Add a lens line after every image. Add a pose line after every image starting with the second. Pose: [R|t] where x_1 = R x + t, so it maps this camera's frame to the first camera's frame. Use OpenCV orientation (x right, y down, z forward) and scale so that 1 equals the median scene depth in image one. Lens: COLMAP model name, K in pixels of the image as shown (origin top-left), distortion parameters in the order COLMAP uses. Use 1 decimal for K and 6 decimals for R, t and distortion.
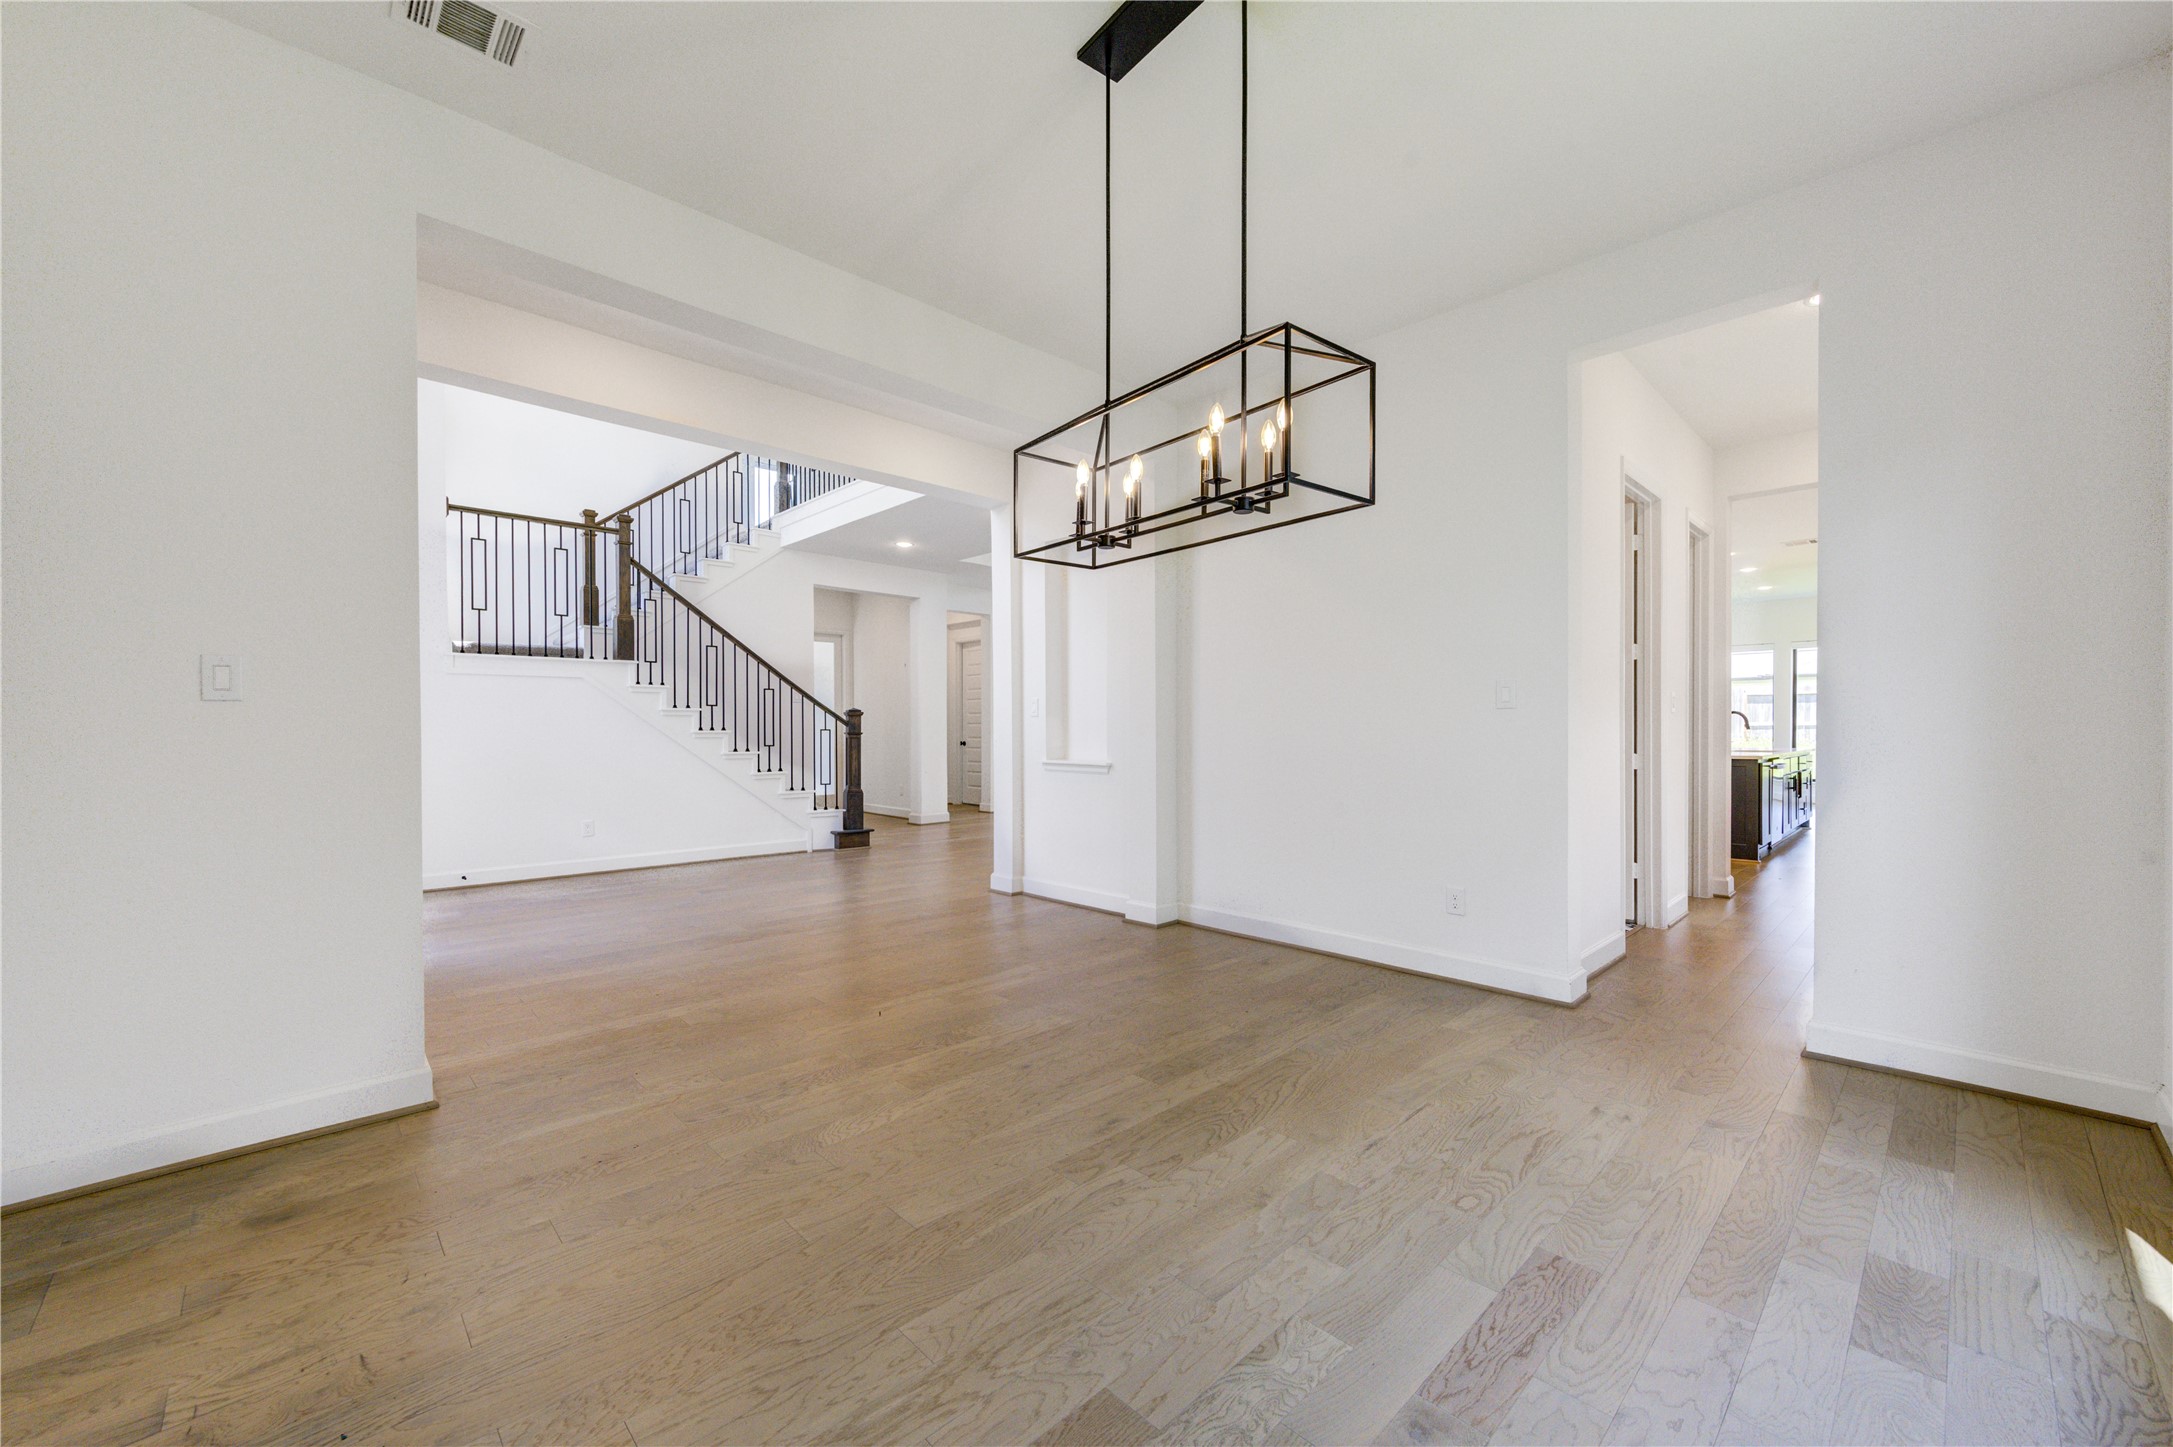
lens RADIAL K [[852.2, 0, 1095.3], [0, 852.2, 726.6], [0, 0, 1]] dist [0.002159, -0.000053]
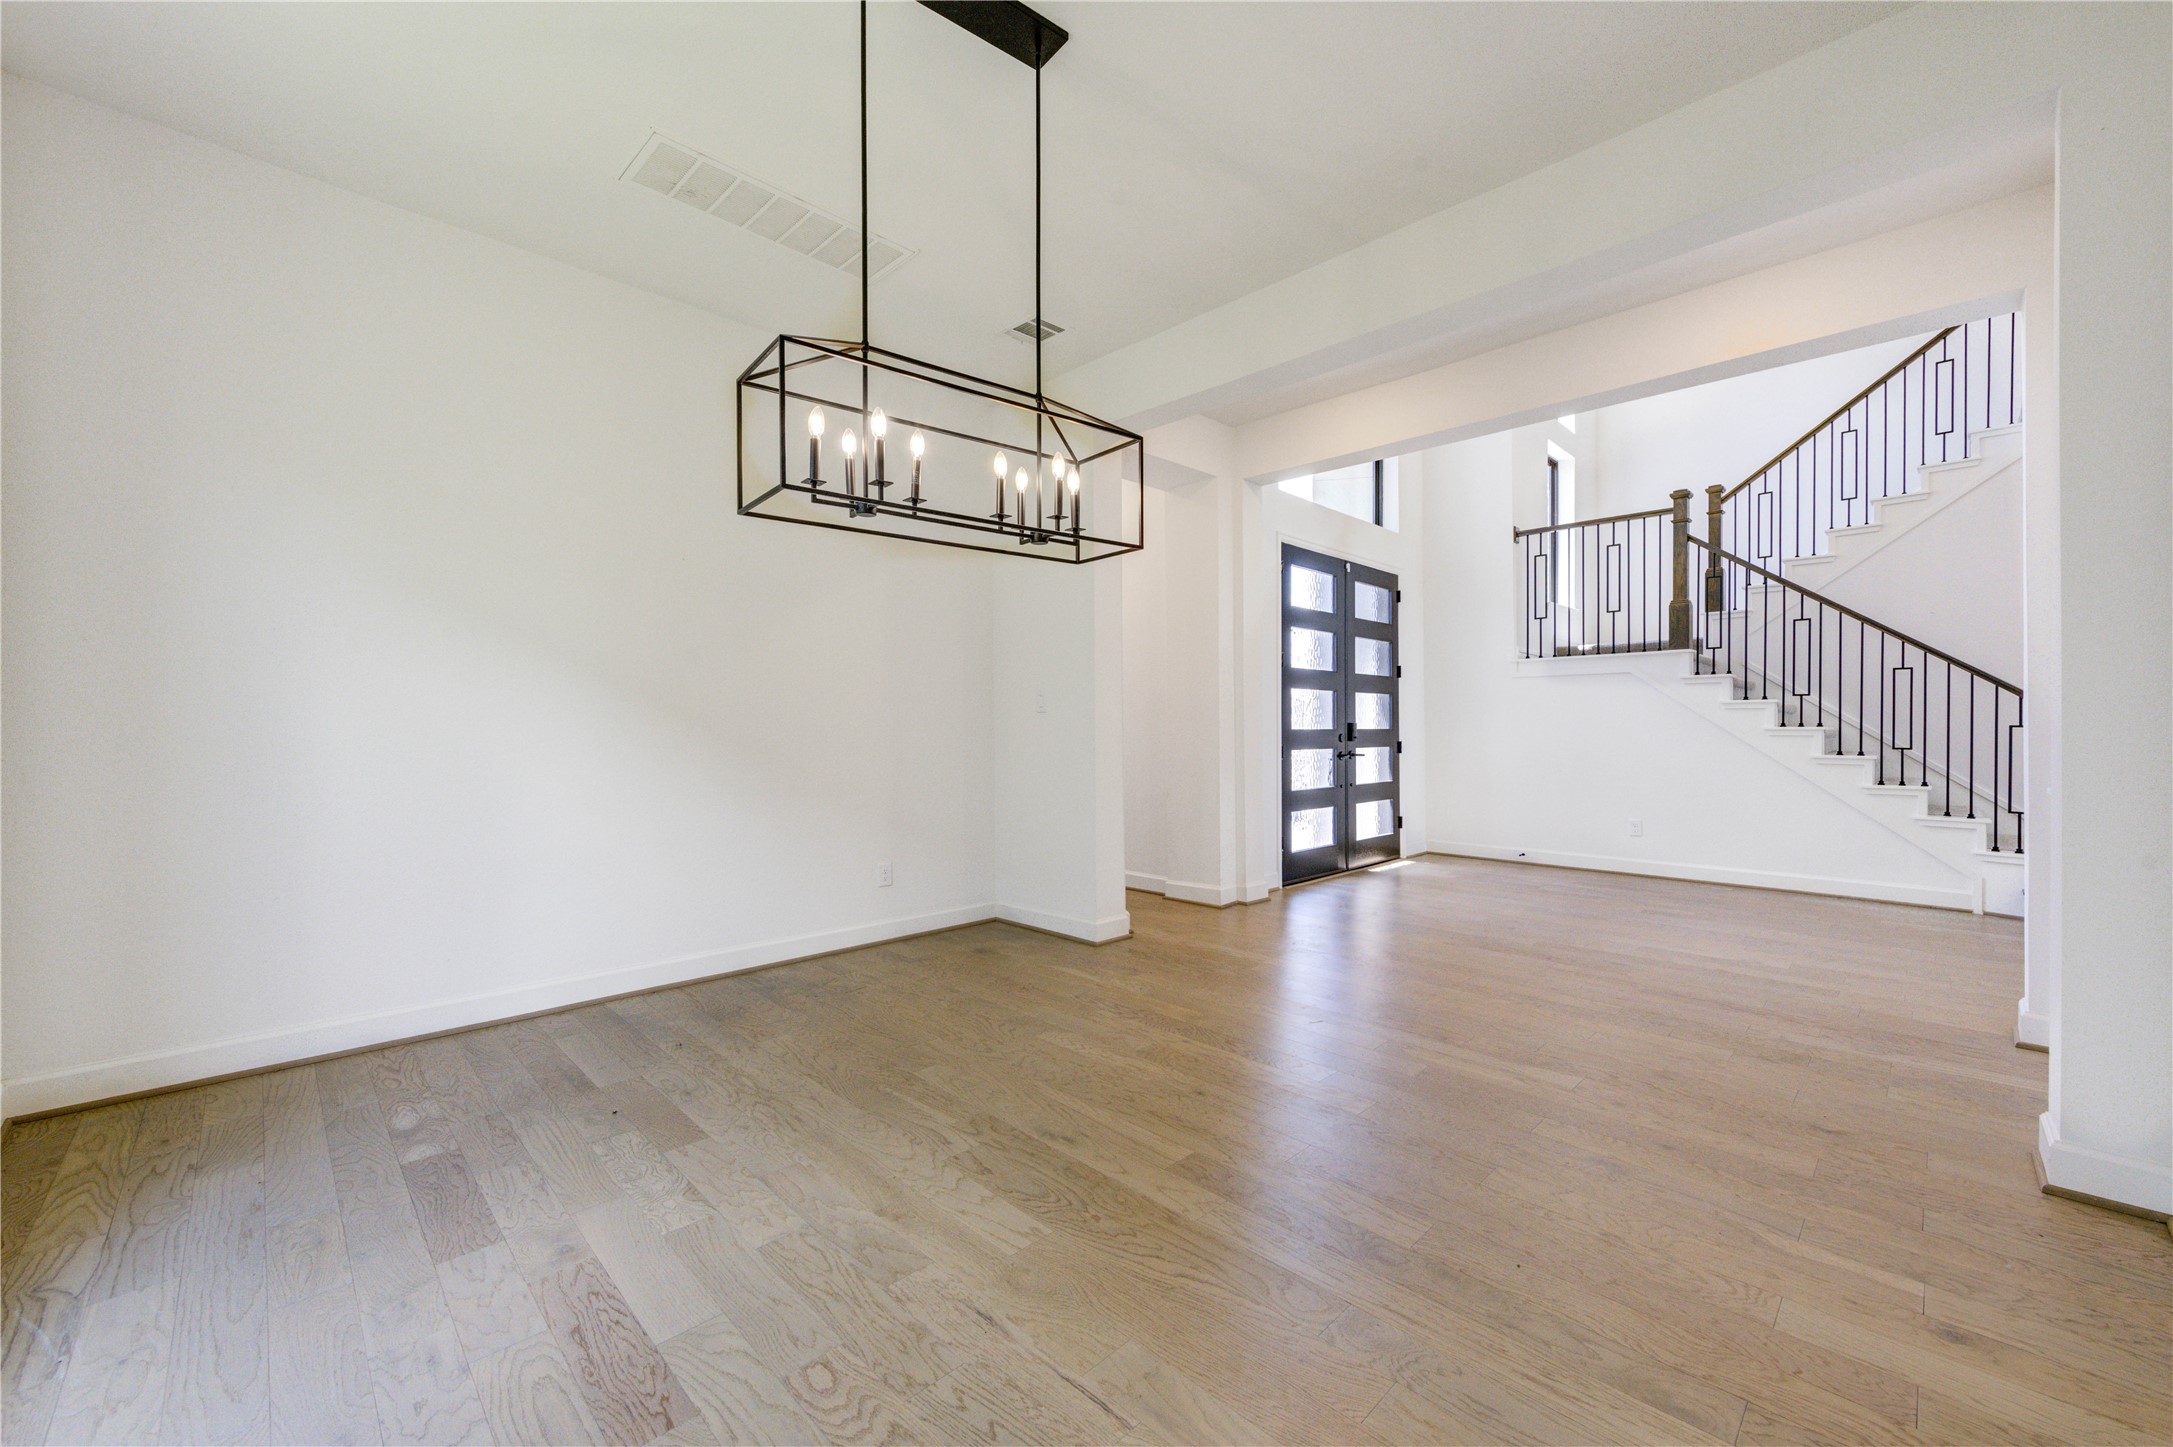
lens RADIAL K [[852.2, 0, 1106.1], [0, 852.2, 727.6], [0, 0, 1]] dist [0.002159, -0.000053]
pose [[0.018655, 0.004841, -0.999814, 1.167713], [0.004002, 0.999980, 0.004917, -0.004362], [0.999818, -0.004092, 0.018636, 1.228392]]
